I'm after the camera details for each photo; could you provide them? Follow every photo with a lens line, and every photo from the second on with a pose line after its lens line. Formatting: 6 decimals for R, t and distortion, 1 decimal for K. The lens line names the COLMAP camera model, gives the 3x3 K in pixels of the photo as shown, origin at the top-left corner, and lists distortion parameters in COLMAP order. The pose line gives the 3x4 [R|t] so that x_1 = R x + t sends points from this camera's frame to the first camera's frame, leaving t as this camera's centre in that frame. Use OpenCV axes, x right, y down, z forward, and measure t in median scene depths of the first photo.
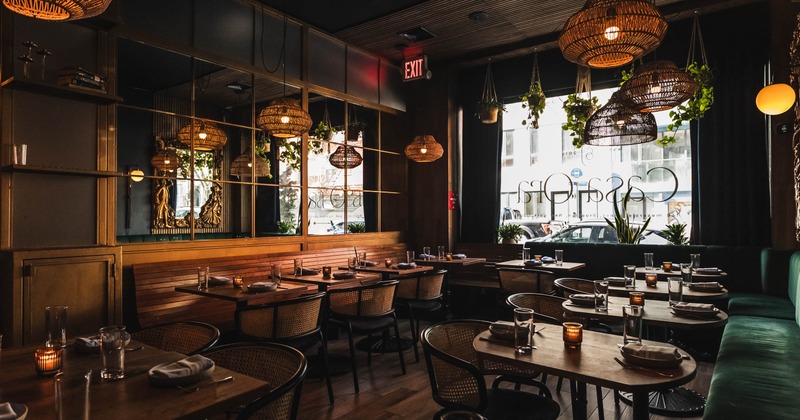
lens RADIAL K [[477.6, 0, 398.9], [0, 477.6, 214.6], [0, 0, 1]] dist [-0.001960, -0.000325]
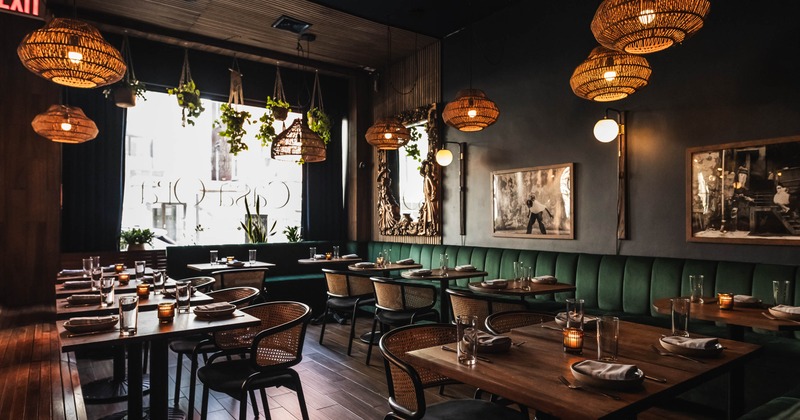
lens RADIAL K [[477.6, 0, 398.8], [0, 477.6, 208.6], [0, 0, 1]] dist [-0.001960, -0.000325]
pose [[0.274917, 0.023452, 0.961182, -0.521276], [-0.014922, 0.999686, -0.020124, -0.003558], [-0.961352, -0.008811, 0.275181, 0.333303]]
